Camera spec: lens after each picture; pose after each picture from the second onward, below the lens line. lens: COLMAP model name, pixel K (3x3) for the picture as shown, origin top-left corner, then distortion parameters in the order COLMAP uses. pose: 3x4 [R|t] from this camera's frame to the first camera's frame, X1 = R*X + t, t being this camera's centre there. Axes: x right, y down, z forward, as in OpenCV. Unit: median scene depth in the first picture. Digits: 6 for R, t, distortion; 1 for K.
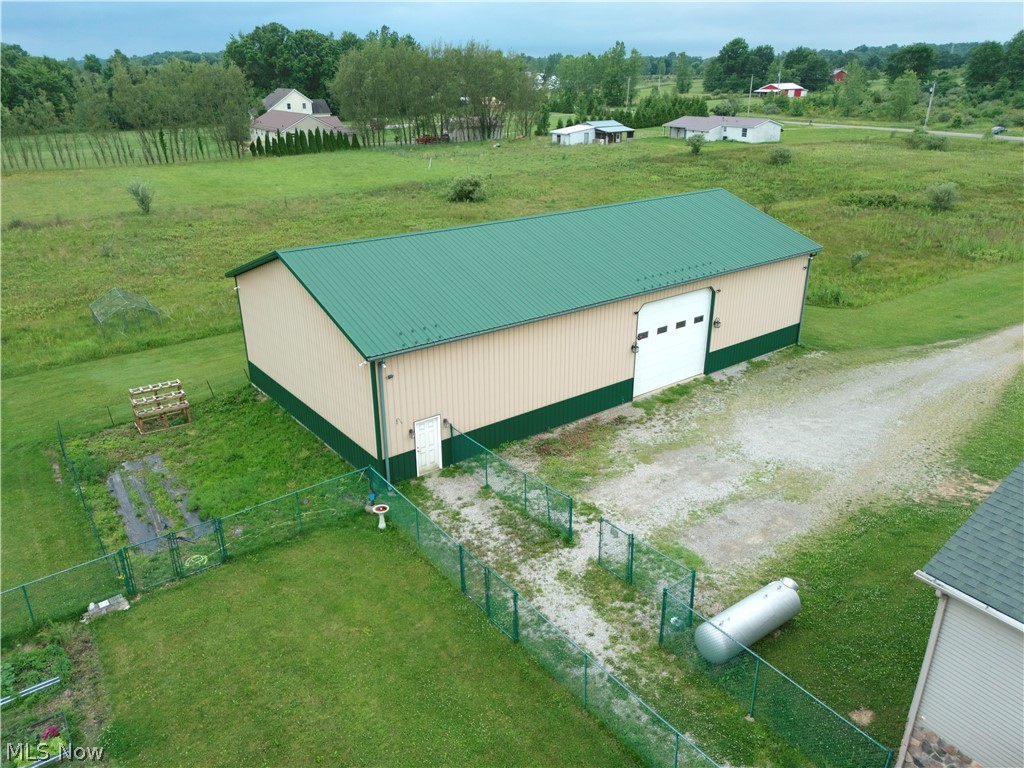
lens RADIAL K [[752.8, 0, 512.0], [0, 752.8, 384.0], [0, 0, 1]] dist [0.075443, -0.071968]
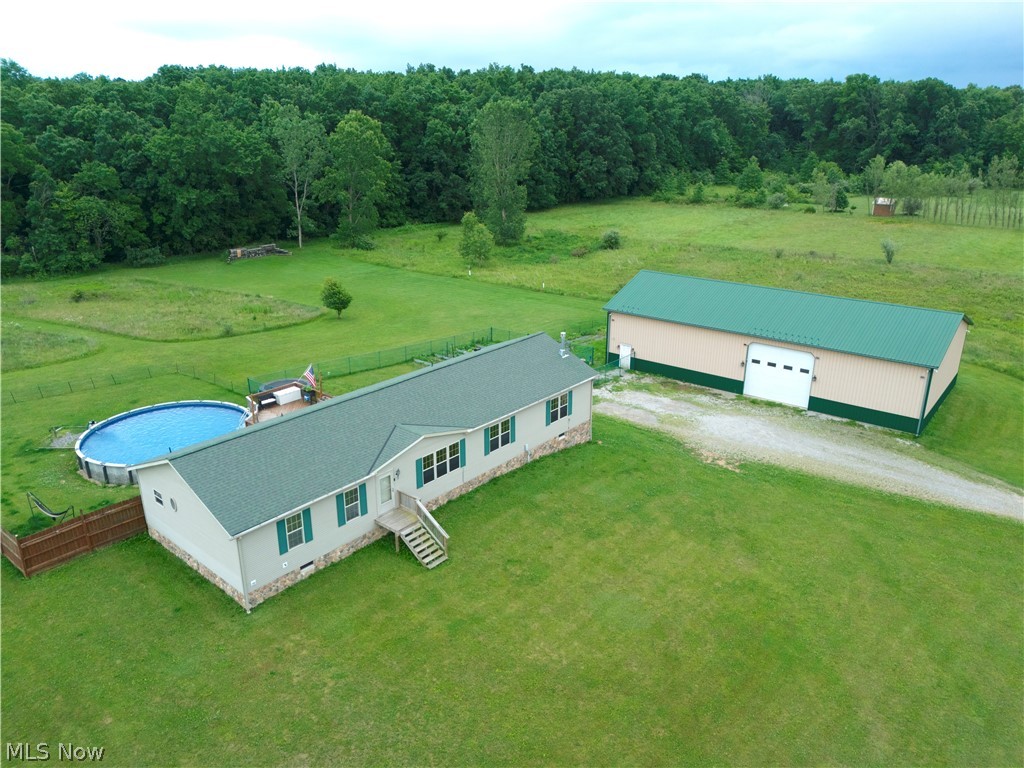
lens RADIAL K [[752.8, 0, 512.0], [0, 752.8, 384.0], [0, 0, 1]] dist [0.075443, -0.071968]
pose [[0.243910, 0.337019, -0.909355, 1.429523], [-0.370450, 0.898947, 0.233798, -0.188935], [0.896256, 0.279845, 0.344111, -0.094503]]
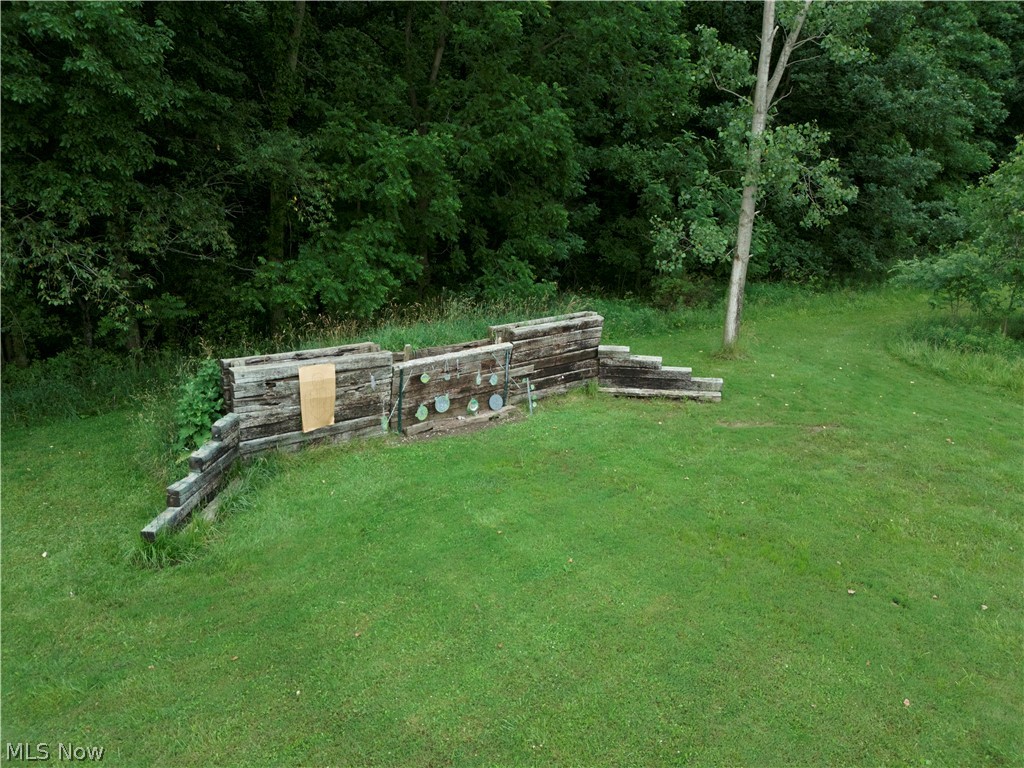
lens RADIAL K [[752.8, 0, 512.0], [0, 752.8, 384.0], [0, 0, 1]] dist [0.075443, -0.071968]
pose [[0.072066, 0.258033, -0.963445, -1.580843], [-0.379831, 0.900270, 0.212702, 0.375924], [0.922244, 0.350618, 0.162888, -0.153589]]
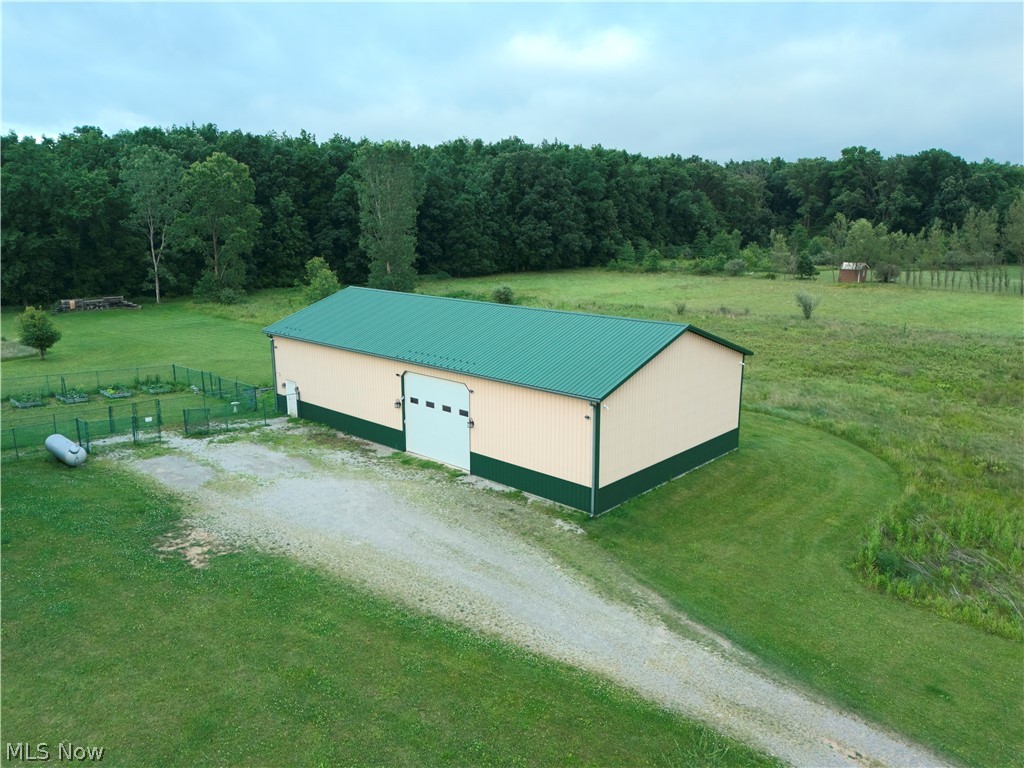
lens RADIAL K [[752.8, 0, 512.0], [0, 752.8, 384.0], [0, 0, 1]] dist [0.075443, -0.071968]
pose [[0.165224, 0.222143, -0.960913, 1.130629], [-0.376593, 0.914689, 0.146704, -0.271679], [0.911526, 0.337634, 0.234786, 0.731764]]
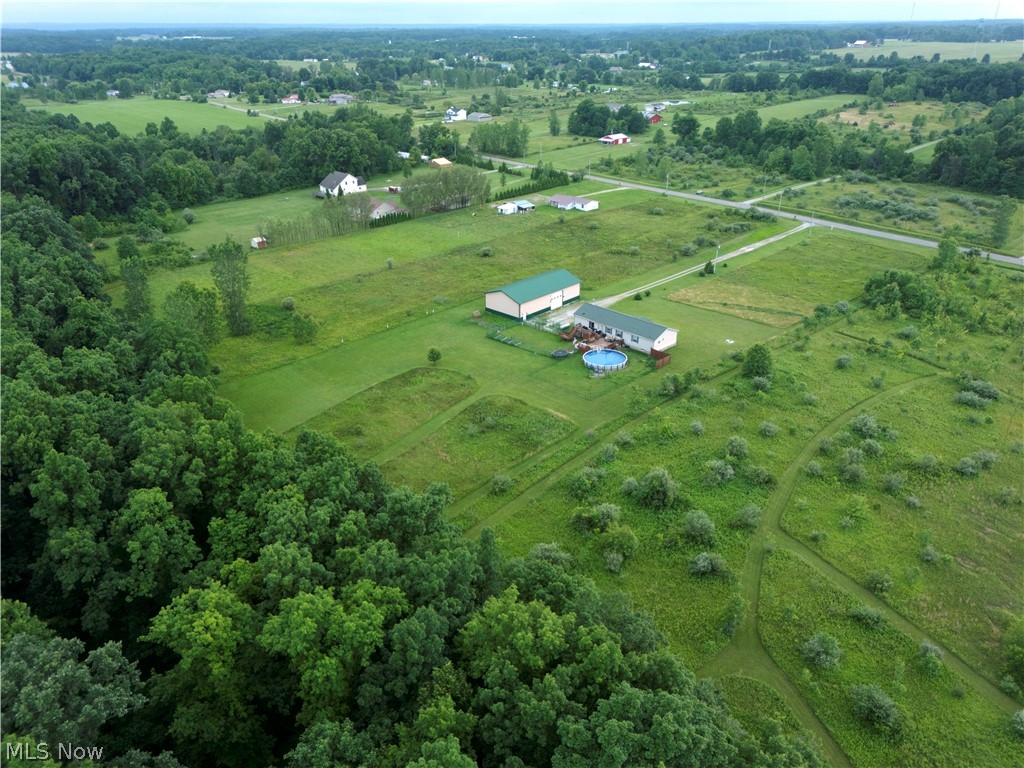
lens RADIAL K [[752.8, 0, 512.0], [0, 752.8, 384.0], [0, 0, 1]] dist [0.075443, -0.071968]
pose [[0.987830, -0.070762, 0.138506, -0.902309], [0.064180, 0.996612, 0.051431, 0.248148], [-0.141676, -0.041916, 0.989025, -4.357834]]
